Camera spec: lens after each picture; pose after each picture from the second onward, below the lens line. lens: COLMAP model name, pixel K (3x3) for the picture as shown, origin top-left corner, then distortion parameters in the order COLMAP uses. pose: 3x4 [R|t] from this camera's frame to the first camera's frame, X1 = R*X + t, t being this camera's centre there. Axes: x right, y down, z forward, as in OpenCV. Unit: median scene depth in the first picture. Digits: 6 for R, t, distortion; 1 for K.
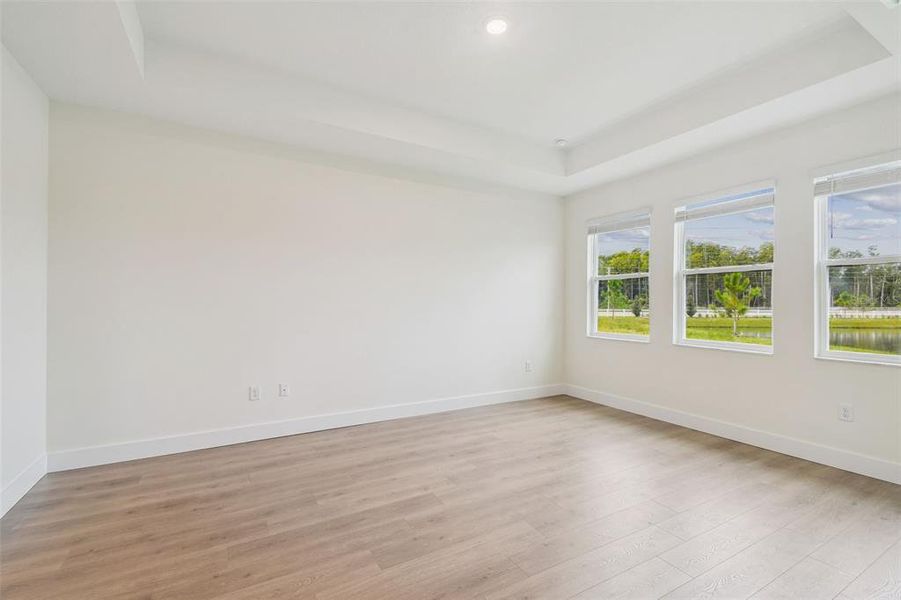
lens RADIAL K [[394.7, 0, 449.0], [0, 394.7, 299.3], [0, 0, 1]] dist [0.045200, -0.021006]
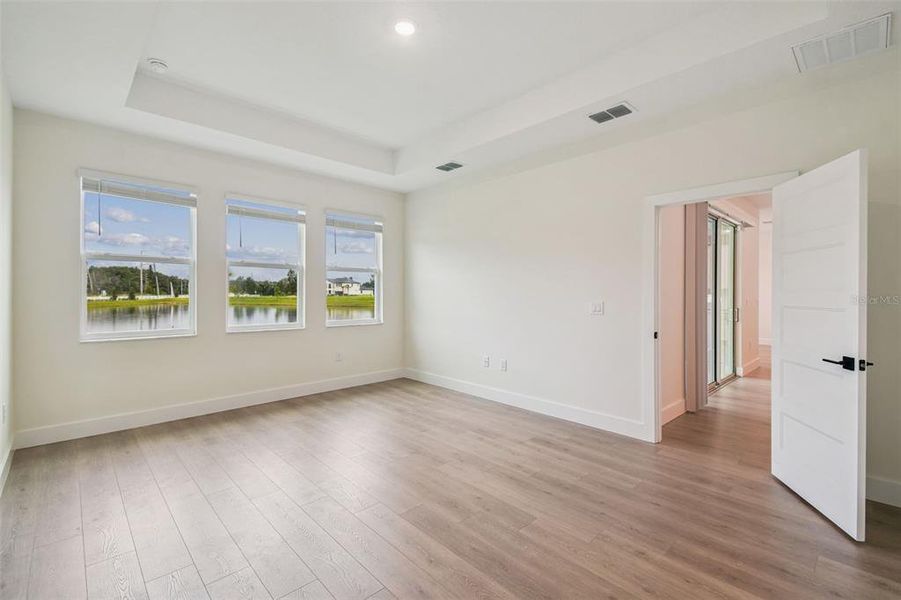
lens RADIAL K [[394.7, 0, 449.0], [0, 394.7, 299.3], [0, 0, 1]] dist [0.045200, -0.021006]
pose [[-0.239001, -0.017162, 0.970868, -0.697509], [-0.008883, 0.999841, 0.015487, 0.007308], [-0.970979, -0.004923, -0.239115, 0.864210]]
